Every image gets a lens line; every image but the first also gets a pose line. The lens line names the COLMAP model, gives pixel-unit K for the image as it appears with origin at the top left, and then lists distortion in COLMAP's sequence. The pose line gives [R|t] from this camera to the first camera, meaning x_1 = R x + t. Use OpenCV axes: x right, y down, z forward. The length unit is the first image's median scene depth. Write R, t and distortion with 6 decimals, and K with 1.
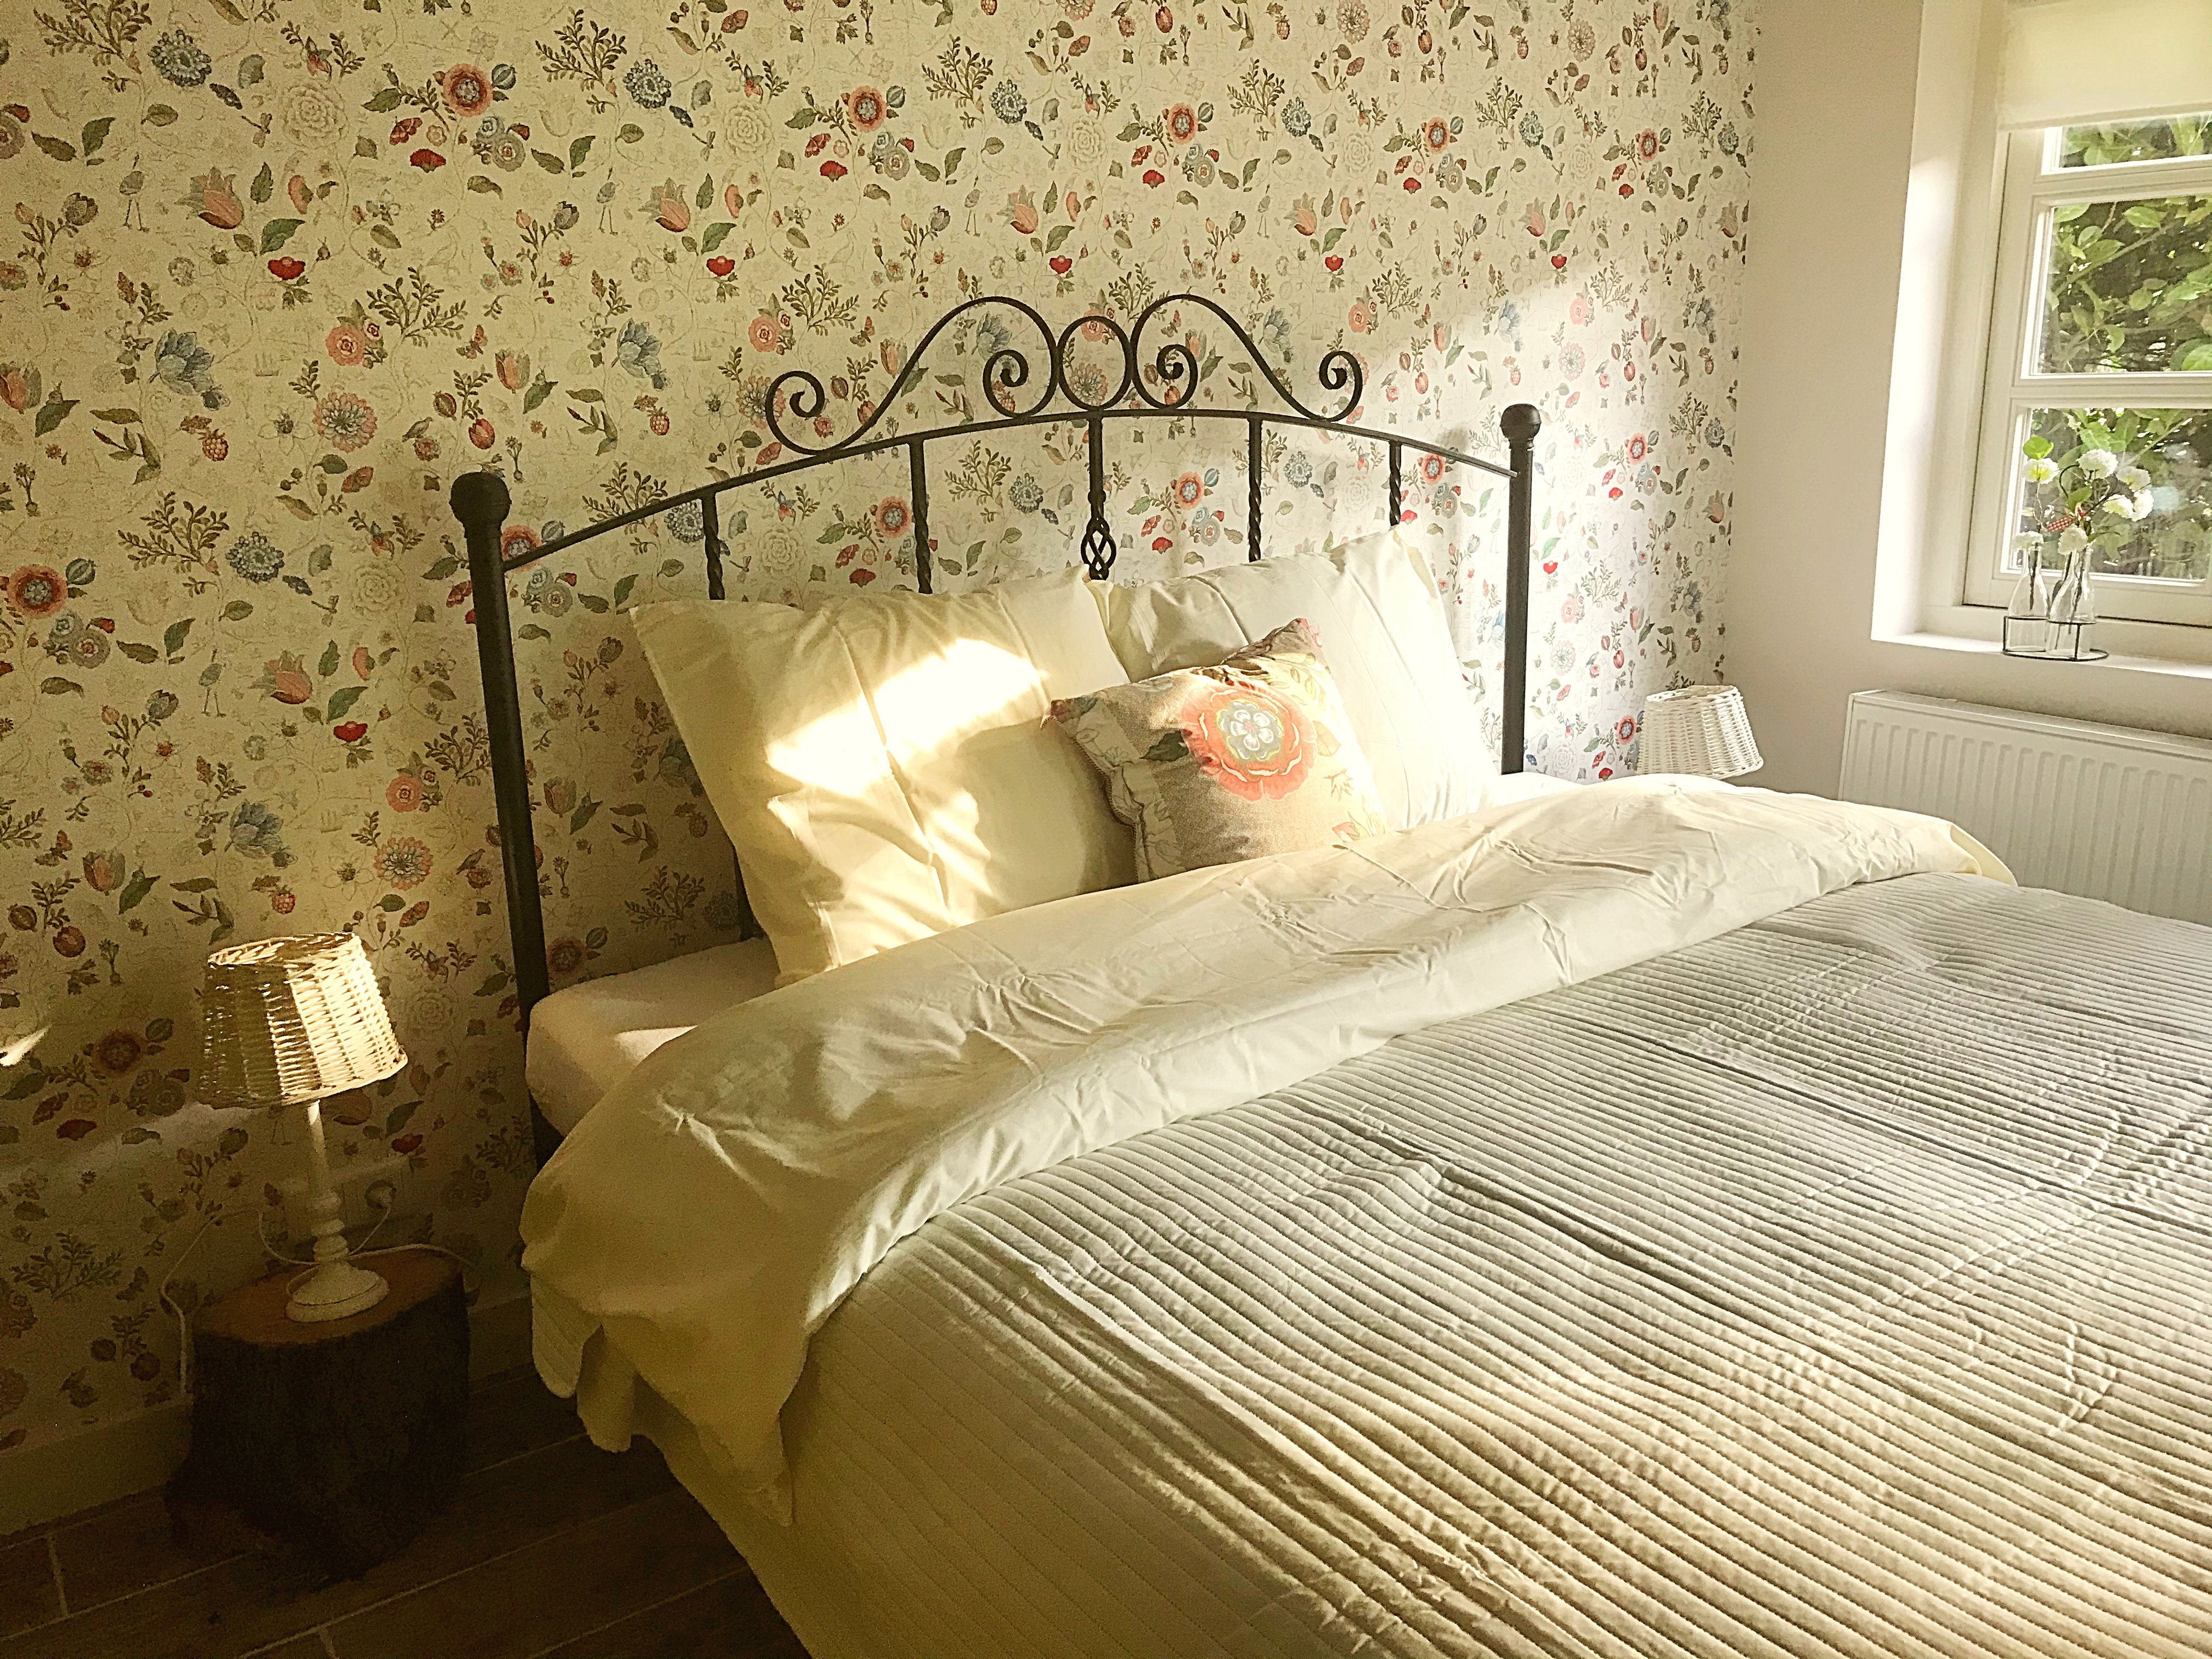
lens RADIAL K [[1810.4, 0, 1102.7], [0, 1810.4, 823.8], [0, 0, 1]] dist [0.022458, -0.015518]
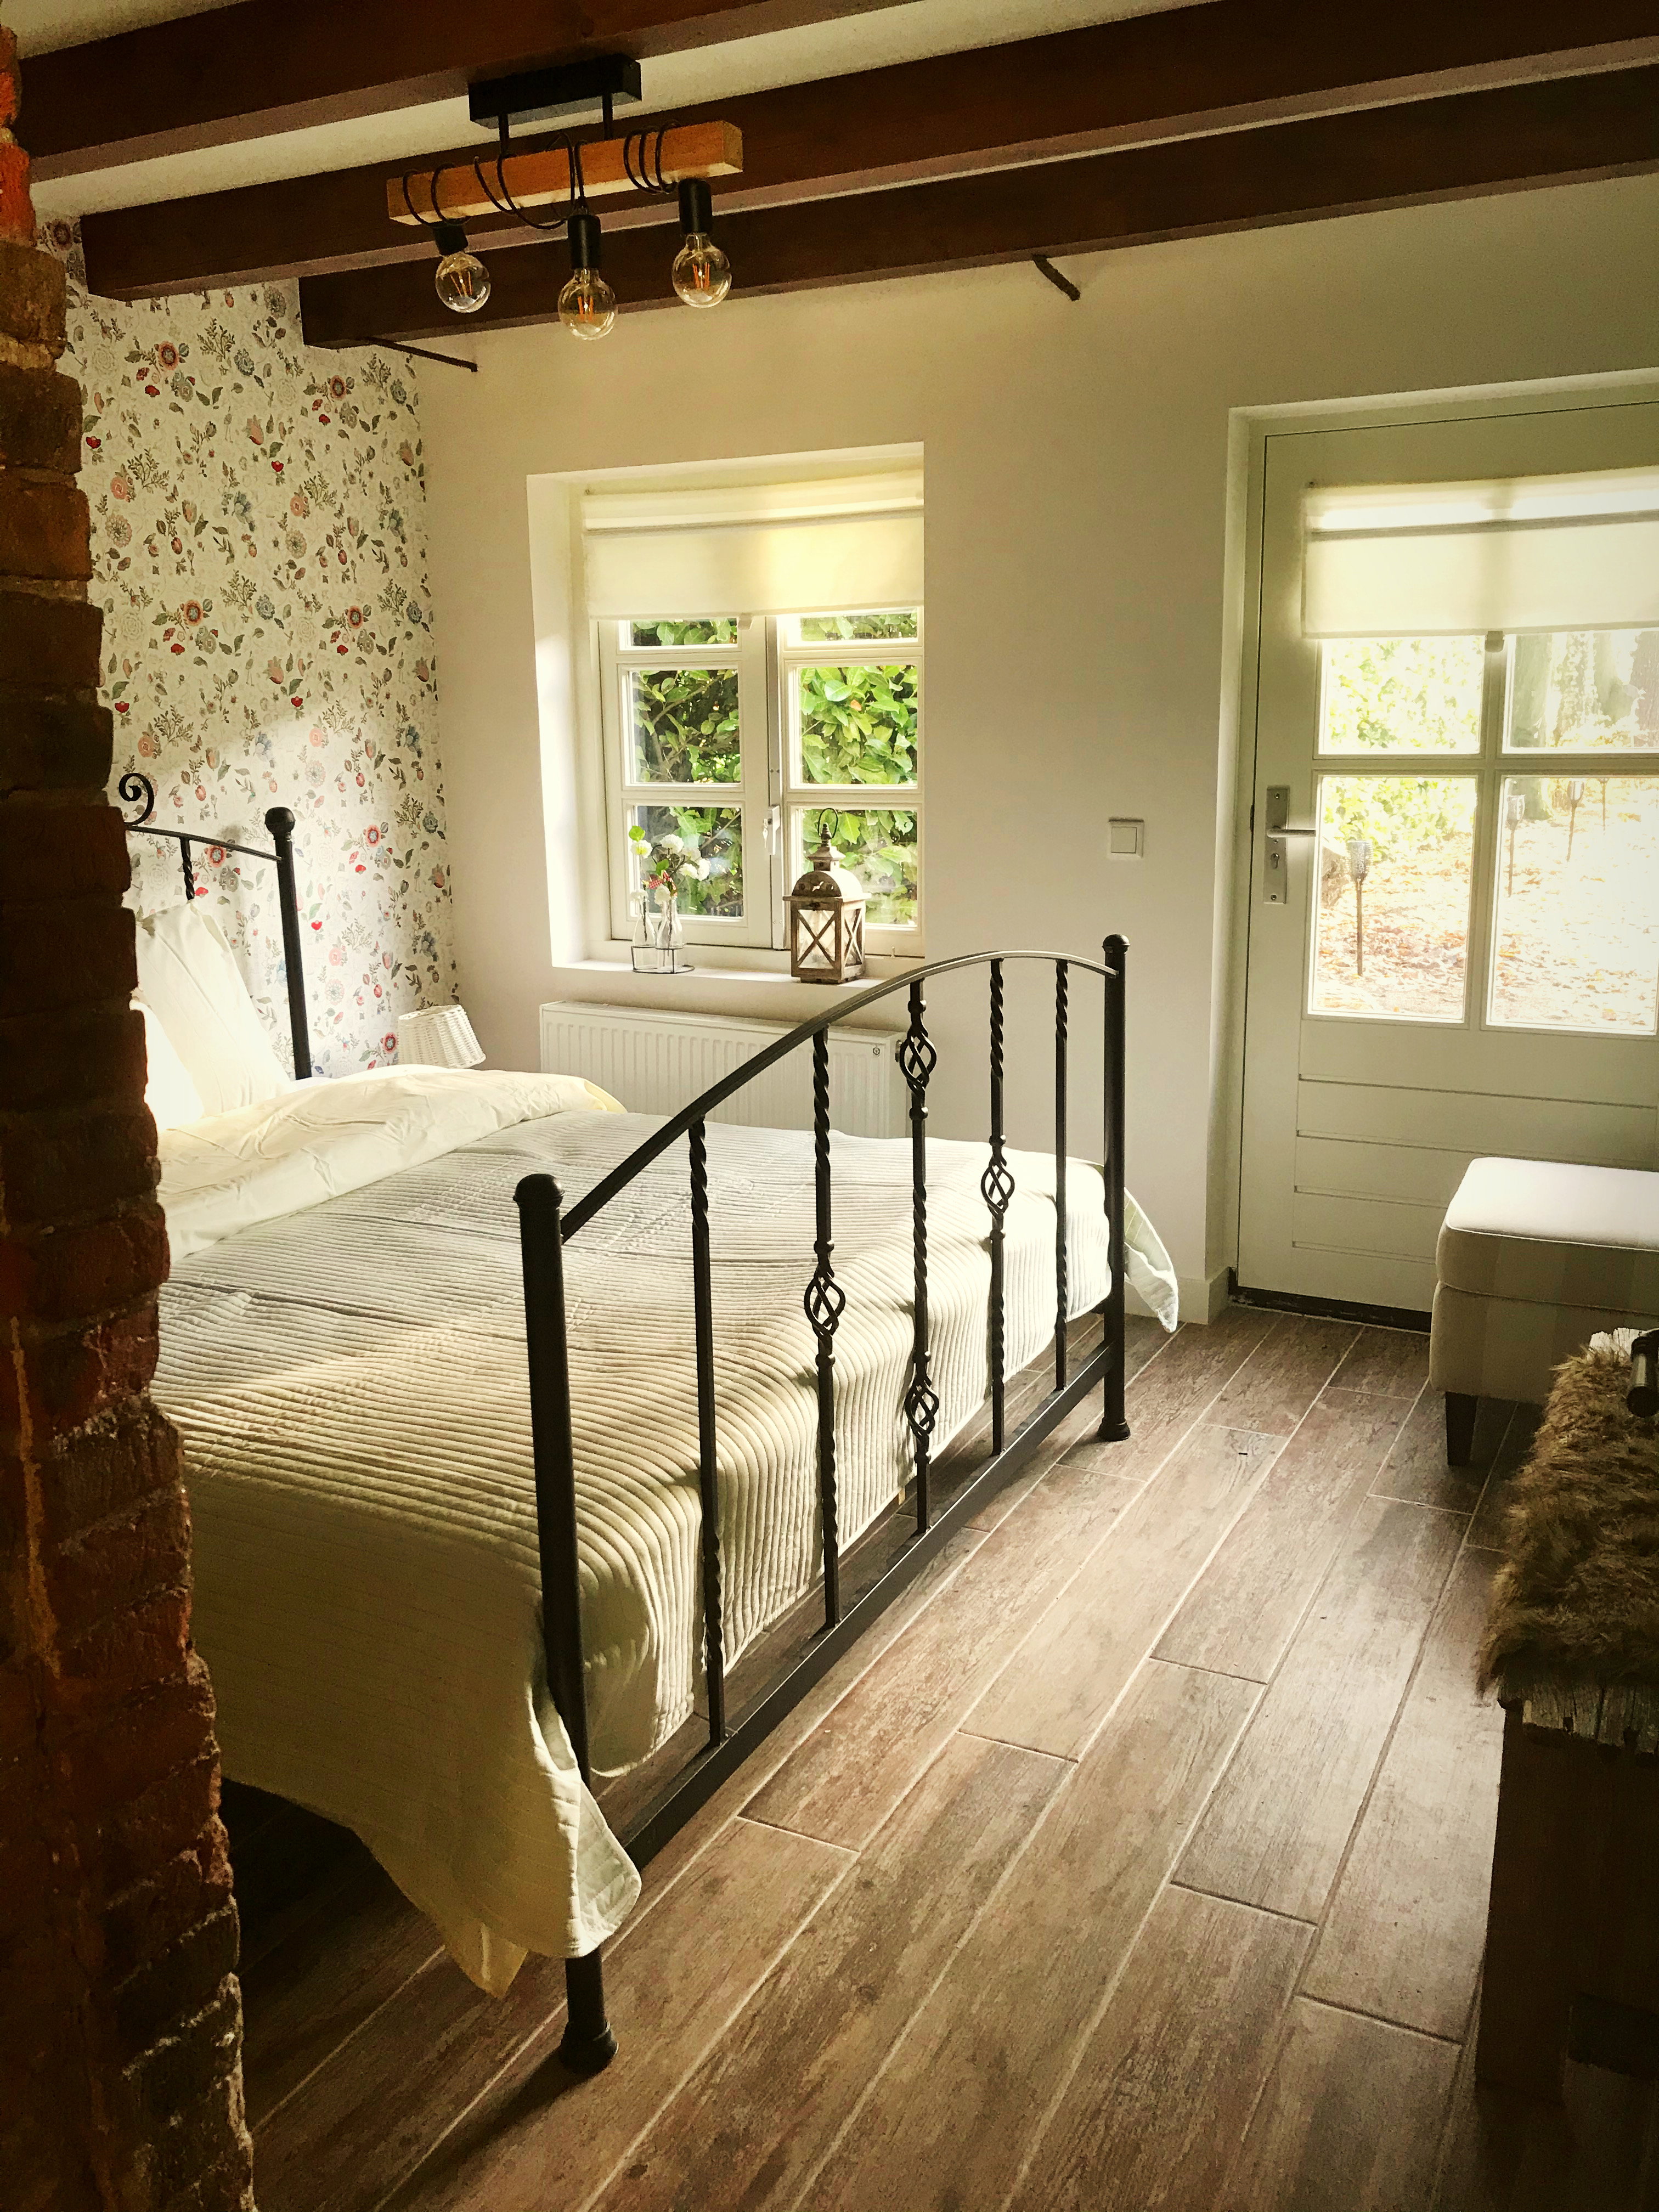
lens RADIAL K [[1810.4, 0, 815.3], [0, 1810.4, 1113.5], [0, 0, 1]] dist [0.022458, -0.015518]
pose [[0.887406, -0.089845, 0.452149, -0.047583], [0.104864, 0.994453, -0.008206, 0.049630], [-0.448904, 0.054696, 0.891905, -0.376518]]
